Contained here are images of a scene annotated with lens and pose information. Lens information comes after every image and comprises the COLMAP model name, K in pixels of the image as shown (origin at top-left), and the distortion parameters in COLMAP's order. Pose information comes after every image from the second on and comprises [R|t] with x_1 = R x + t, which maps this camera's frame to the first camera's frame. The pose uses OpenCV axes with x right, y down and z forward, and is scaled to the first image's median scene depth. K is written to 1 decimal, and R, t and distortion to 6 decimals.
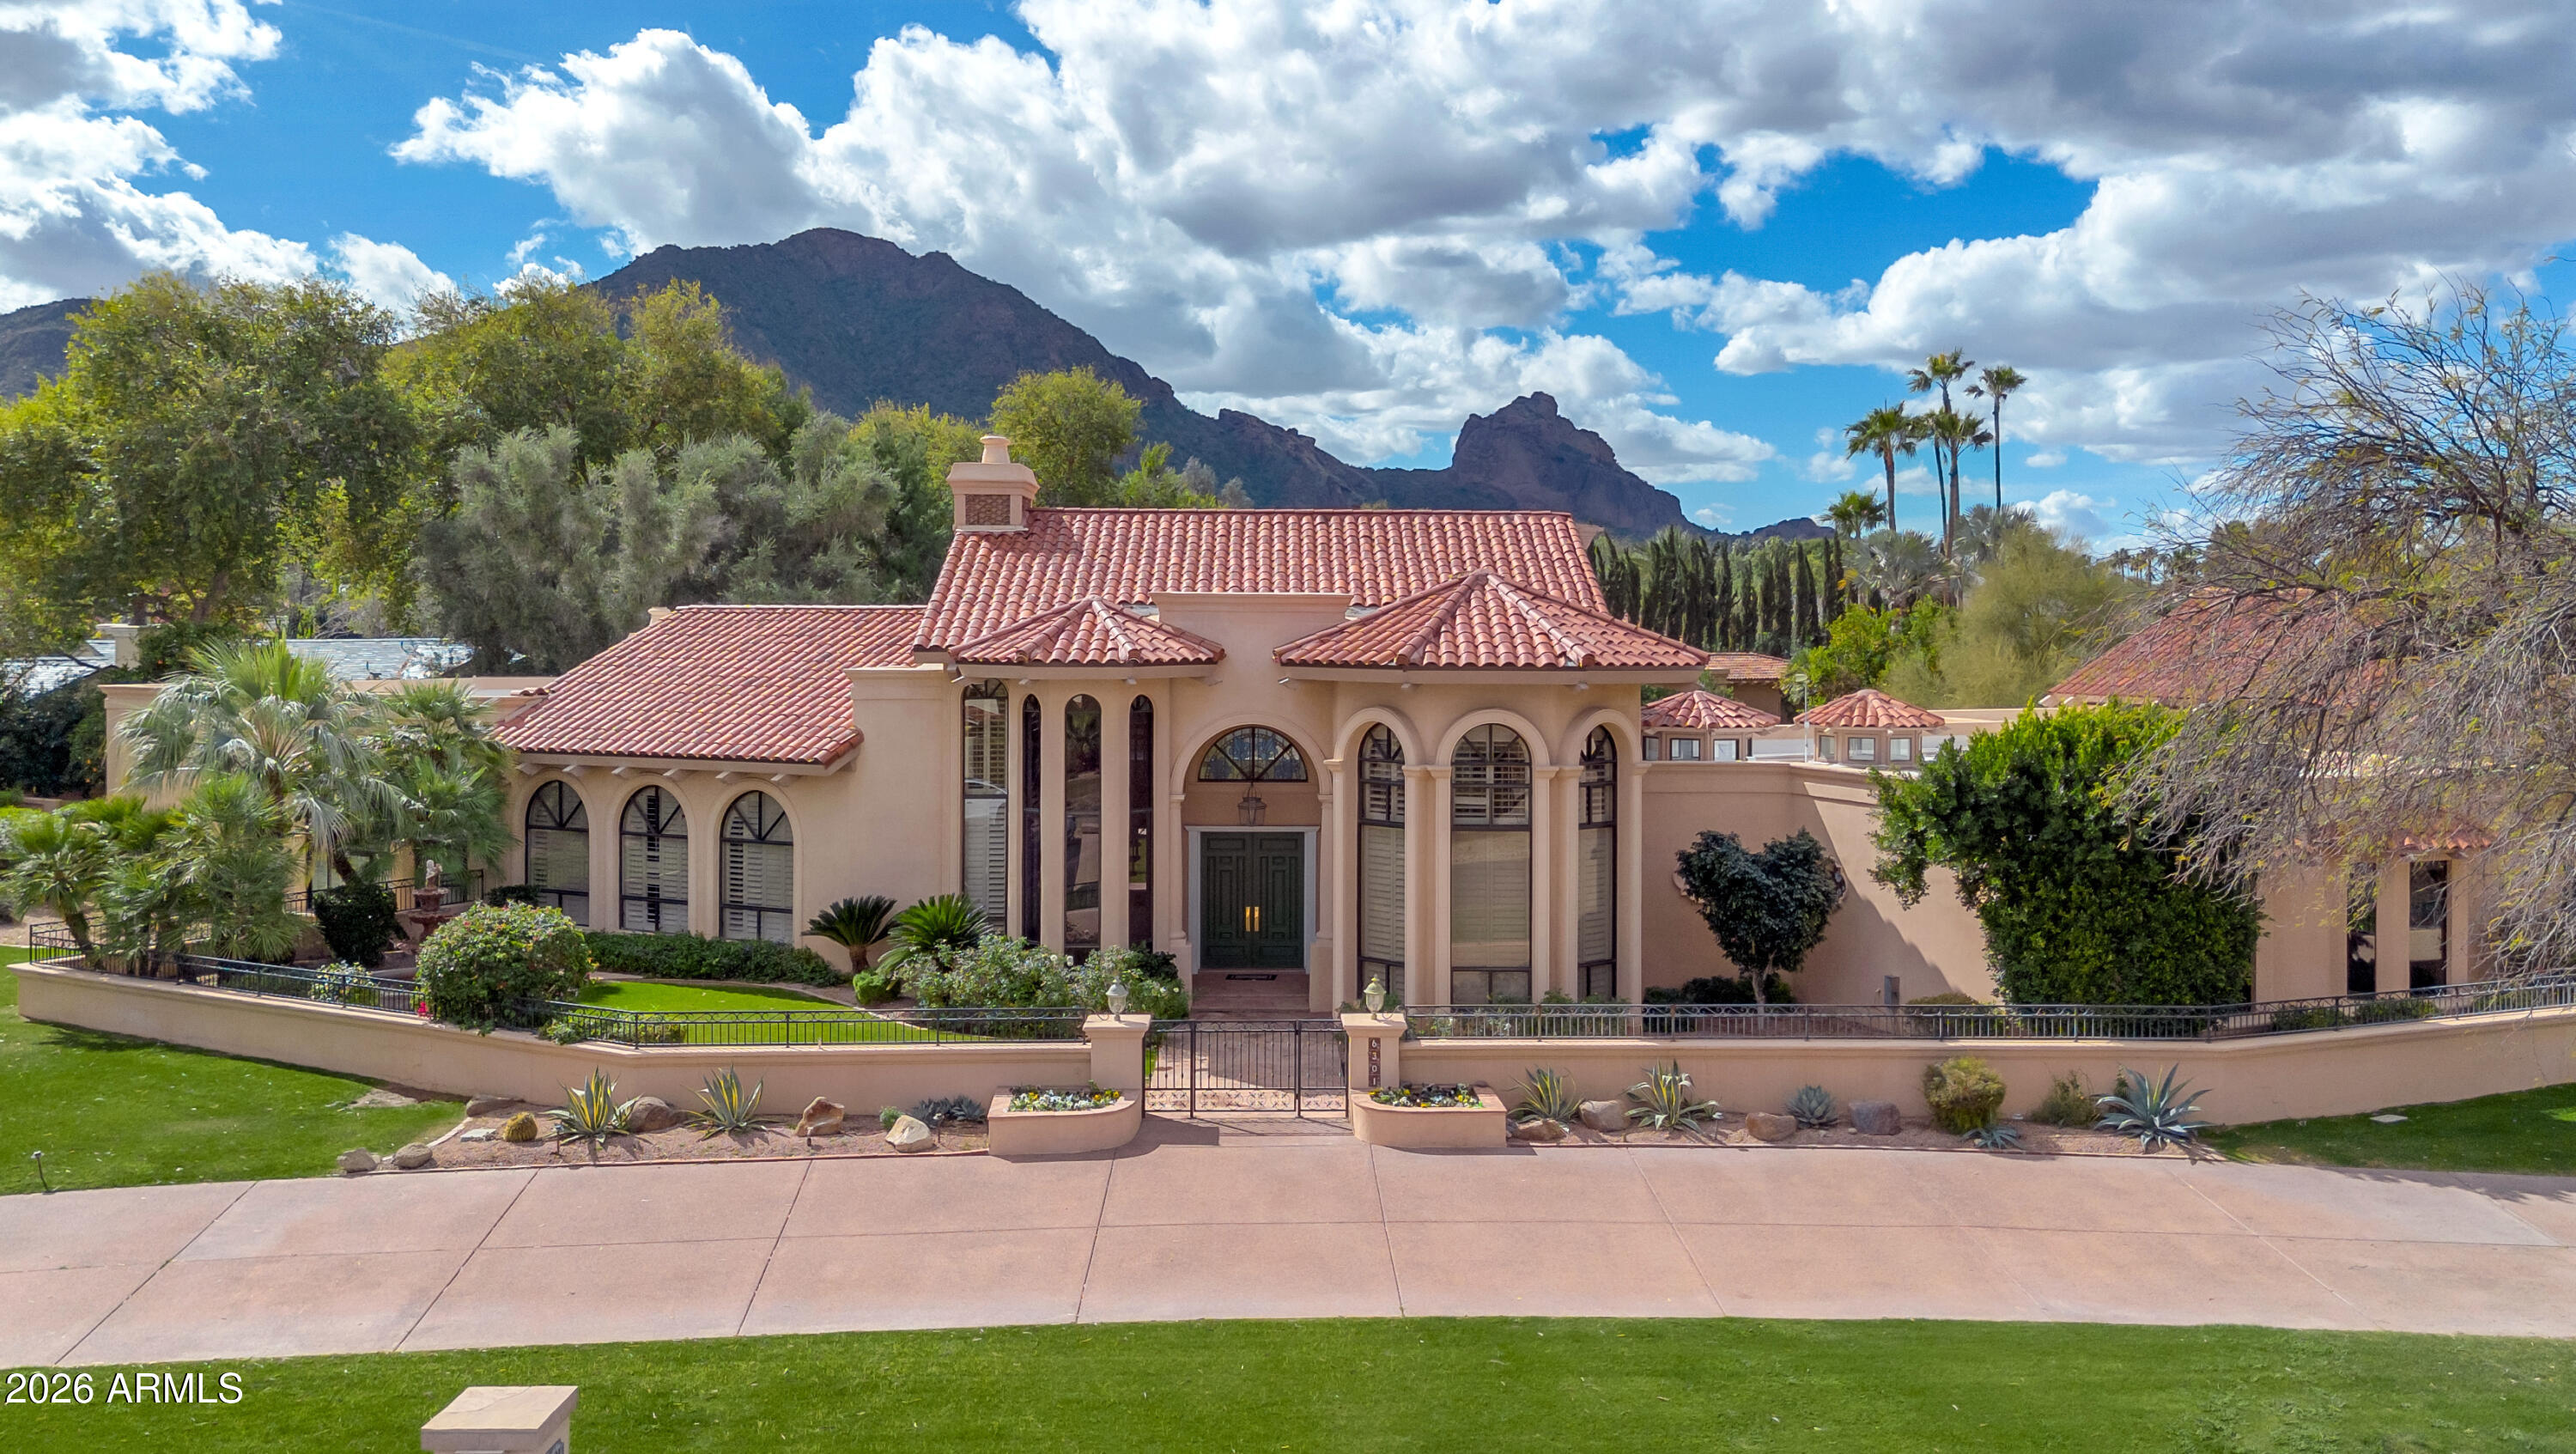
lens RADIAL K [[2166.6, 0, 1292.8], [0, 2166.6, 621.9], [0, 0, 1]] dist [0.049523, -0.008138]
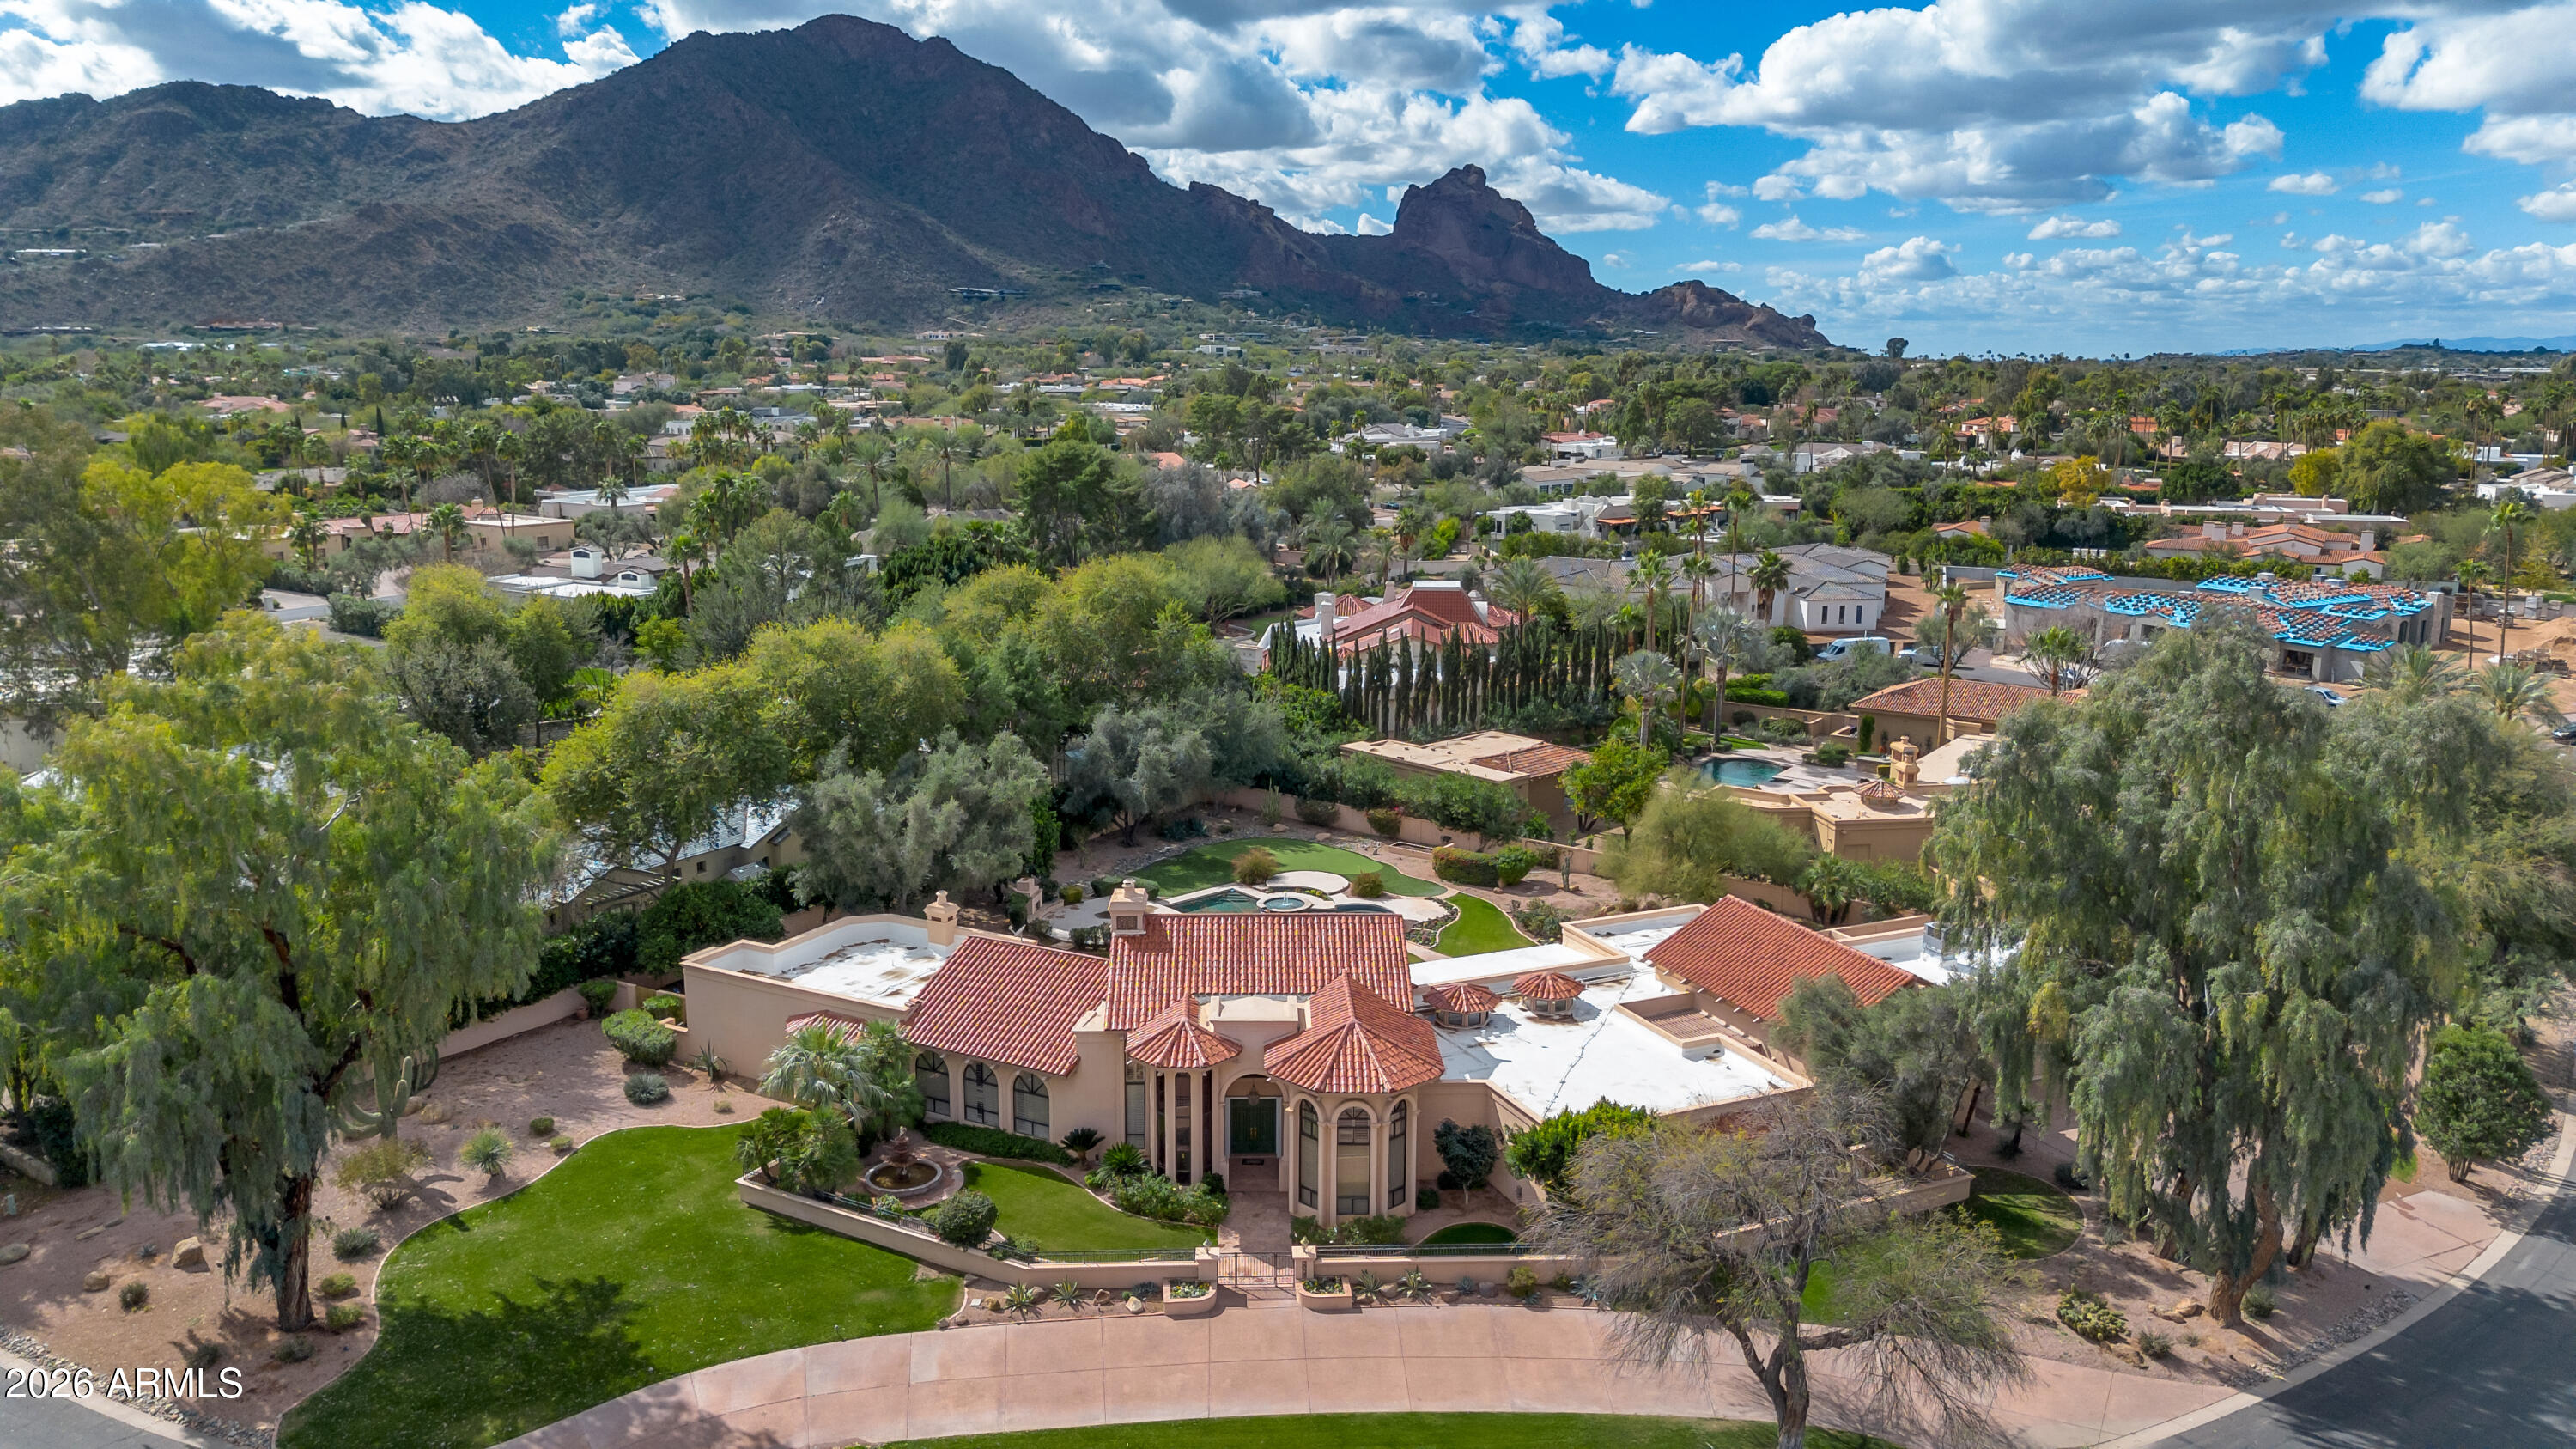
lens RADIAL K [[1816.4, 0, 1288.0], [0, 1816.4, 724.5], [0, 0, 1]] dist [0.083650, -0.122459]
pose [[0.999820, -0.000913, 0.018963, -0.021229], [-0.002835, 0.980453, 0.196731, -0.767433], [-0.018772, -0.196749, 0.980274, -0.920814]]
